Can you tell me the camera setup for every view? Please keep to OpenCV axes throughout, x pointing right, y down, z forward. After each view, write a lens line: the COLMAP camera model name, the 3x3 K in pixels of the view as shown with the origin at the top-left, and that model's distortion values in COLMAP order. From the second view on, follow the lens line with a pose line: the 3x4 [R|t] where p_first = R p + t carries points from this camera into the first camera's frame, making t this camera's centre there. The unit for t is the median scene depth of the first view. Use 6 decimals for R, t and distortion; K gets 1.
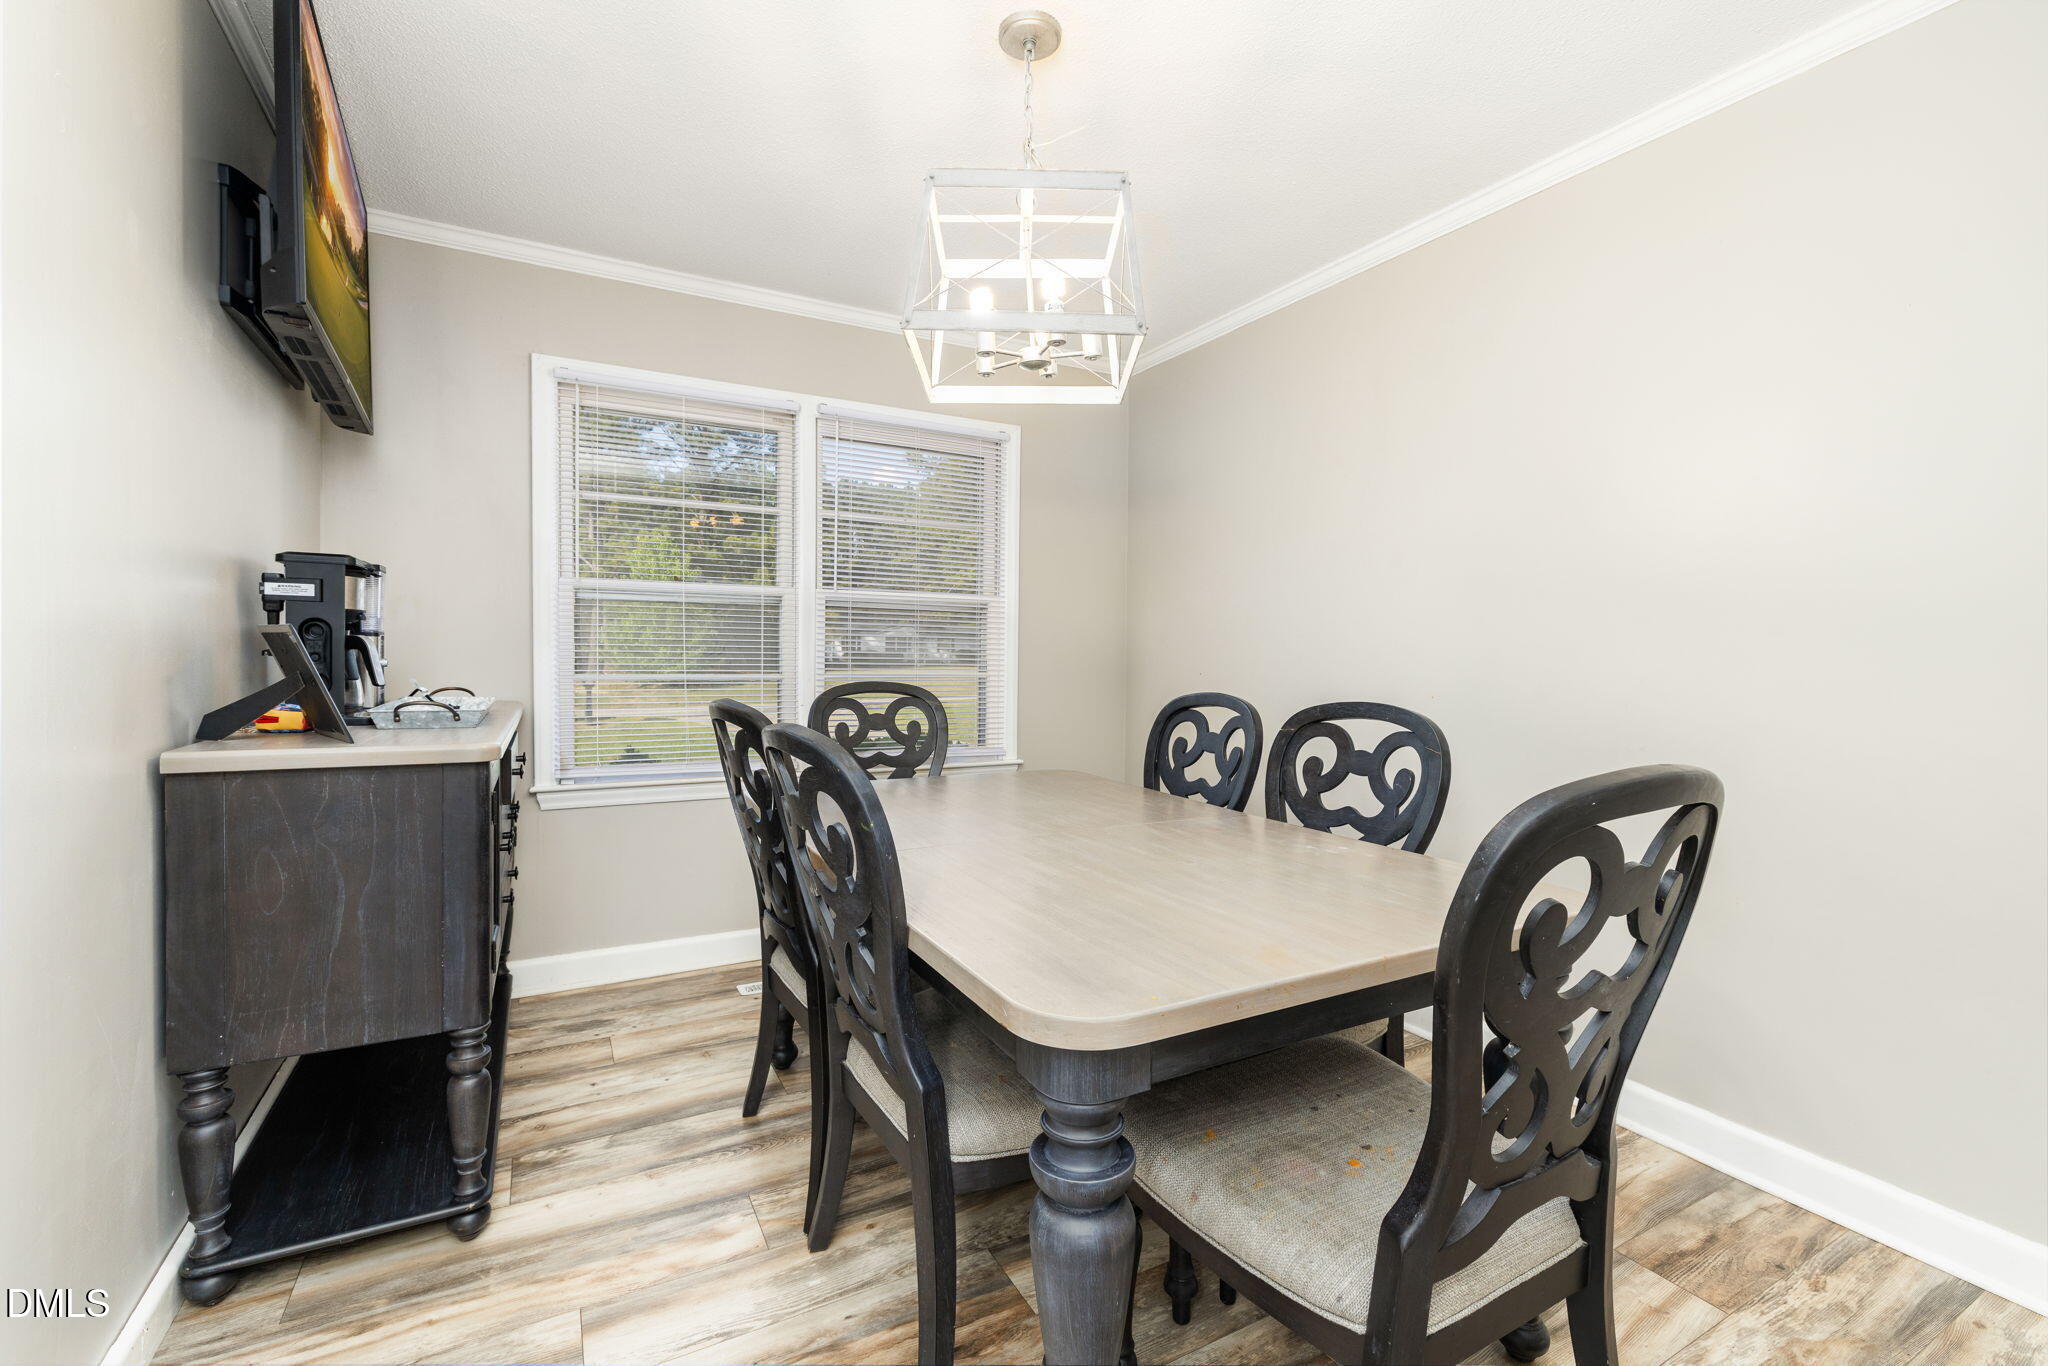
lens RADIAL K [[892.6, 0, 1023.1], [0, 892.6, 663.0], [0, 0, 1]] dist [0.004045, 0.000257]
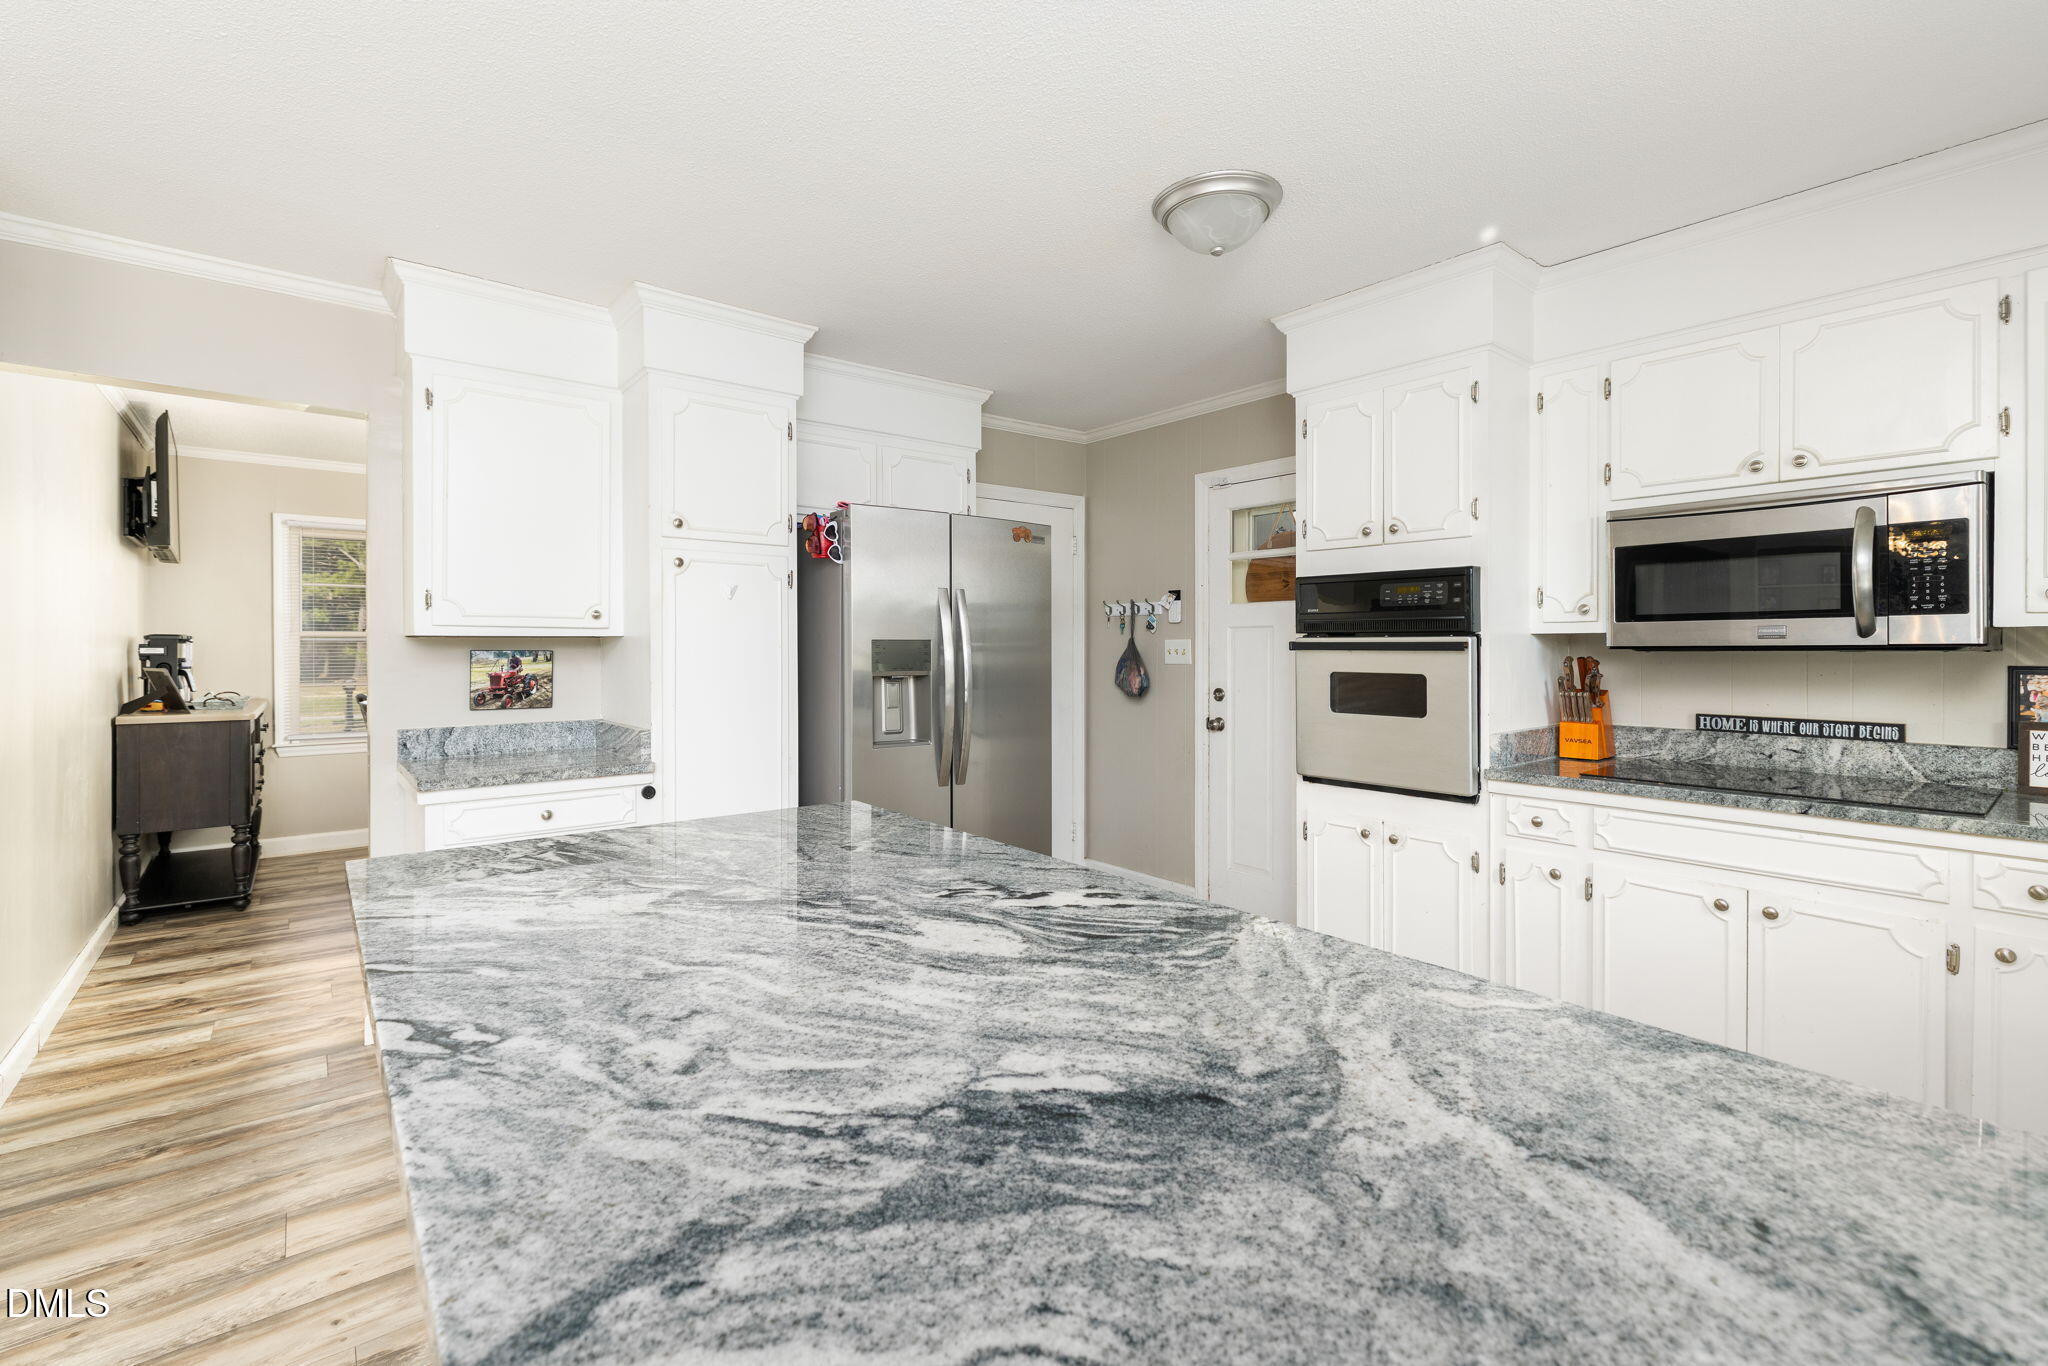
lens RADIAL K [[886.0, 0, 1025.8], [0, 886.0, 642.4], [0, 0, 1]] dist [0.000389, -0.000109]
pose [[0.980902, -0.005924, 0.194412, 0.977517], [0.008155, 0.999910, -0.010681, -0.061858], [-0.194332, 0.012062, 0.980862, -1.728653]]
